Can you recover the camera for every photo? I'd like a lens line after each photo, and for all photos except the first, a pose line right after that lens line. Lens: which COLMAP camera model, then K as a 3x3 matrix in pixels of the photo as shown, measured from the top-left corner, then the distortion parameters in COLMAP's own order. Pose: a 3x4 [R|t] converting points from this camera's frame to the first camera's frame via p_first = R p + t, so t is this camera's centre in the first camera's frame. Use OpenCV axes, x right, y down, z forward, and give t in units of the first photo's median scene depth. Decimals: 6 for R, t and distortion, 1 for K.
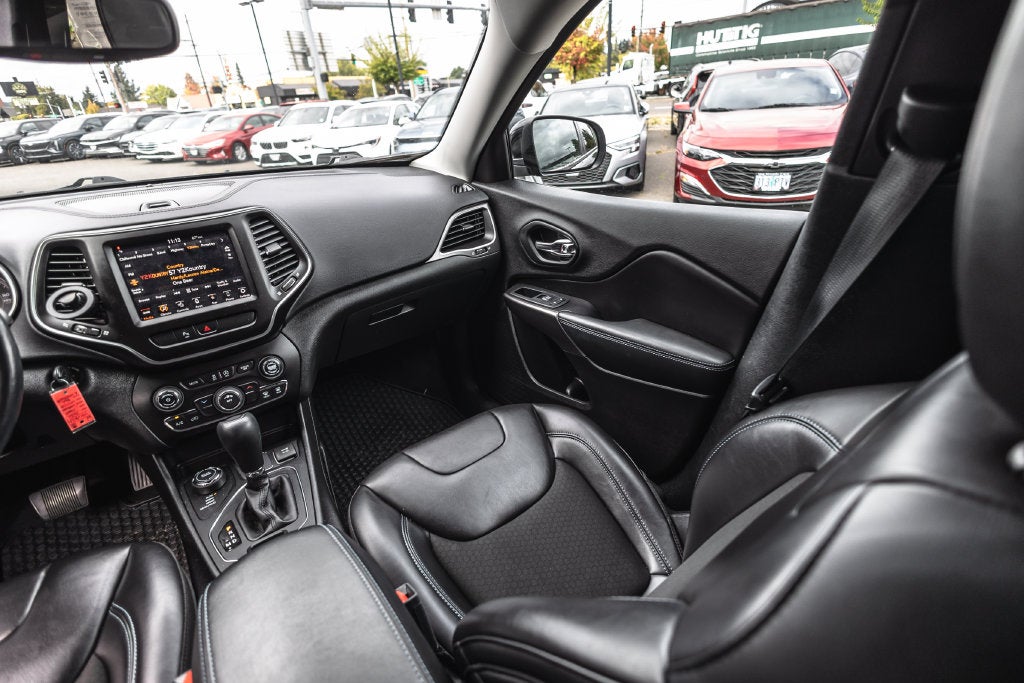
lens RADIAL K [[473.1, 0, 512.0], [0, 473.1, 341.5], [0, 0, 1]] dist [0.014587, -0.005277]
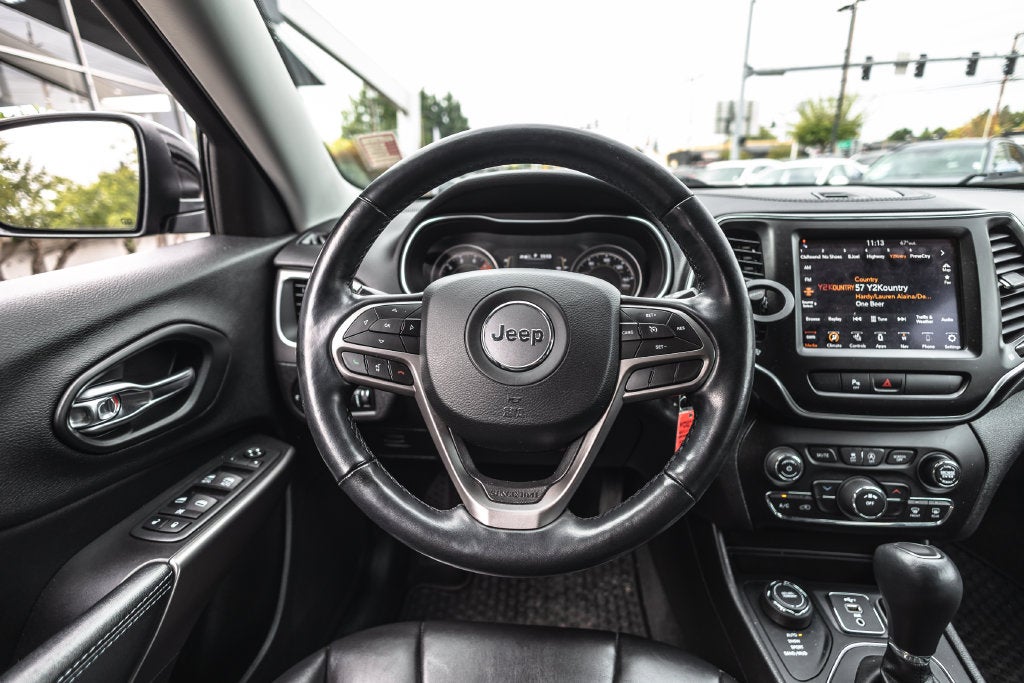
lens RADIAL K [[475.9, 0, 509.7], [0, 475.9, 342.6], [0, 0, 1]] dist [0.013515, -0.005808]
pose [[0.745529, 0.244779, -0.619895, -0.630175], [-0.315269, 0.948992, -0.004434, 0.080344], [0.587190, 0.198739, 0.784672, 0.206487]]
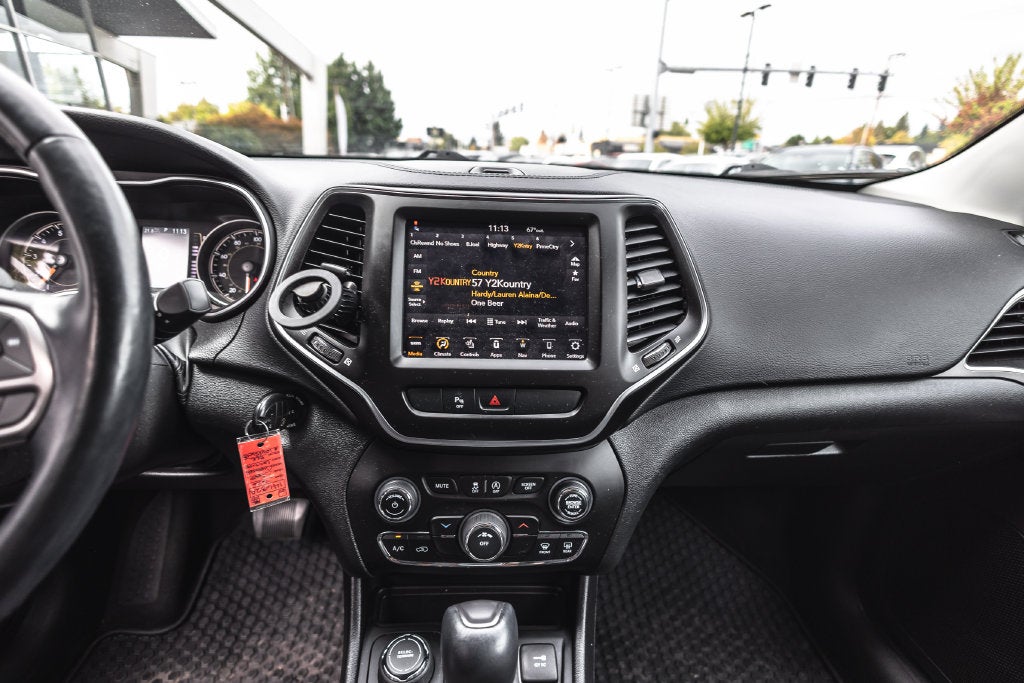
lens RADIAL K [[473.1, 0, 512.0], [0, 473.1, 341.5], [0, 0, 1]] dist [0.014587, -0.005277]
pose [[0.827886, 0.268829, -0.492276, -0.390508], [-0.319857, 0.947241, -0.020638, -0.082253], [0.460757, 0.174544, 0.870194, 0.551274]]
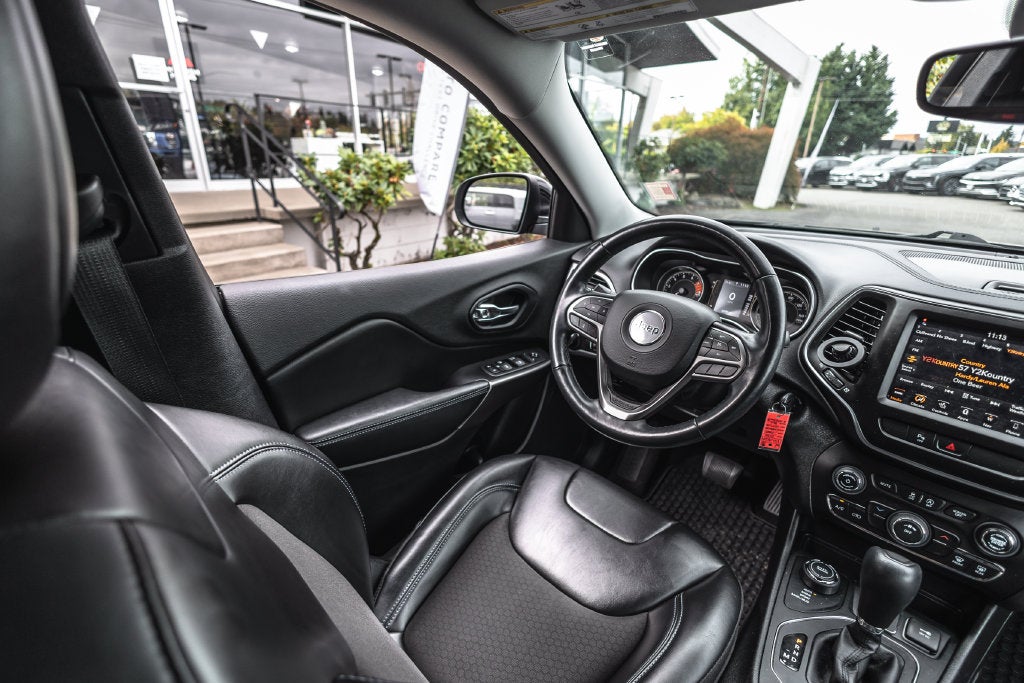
lens RADIAL K [[475.9, 0, 509.7], [0, 475.9, 342.6], [0, 0, 1]] dist [0.013515, -0.005808]
pose [[0.142576, 0.419544, -0.896468, -0.115352], [-0.475390, 0.823440, 0.309760, -0.066322], [0.868146, 0.382008, 0.316849, 0.065378]]
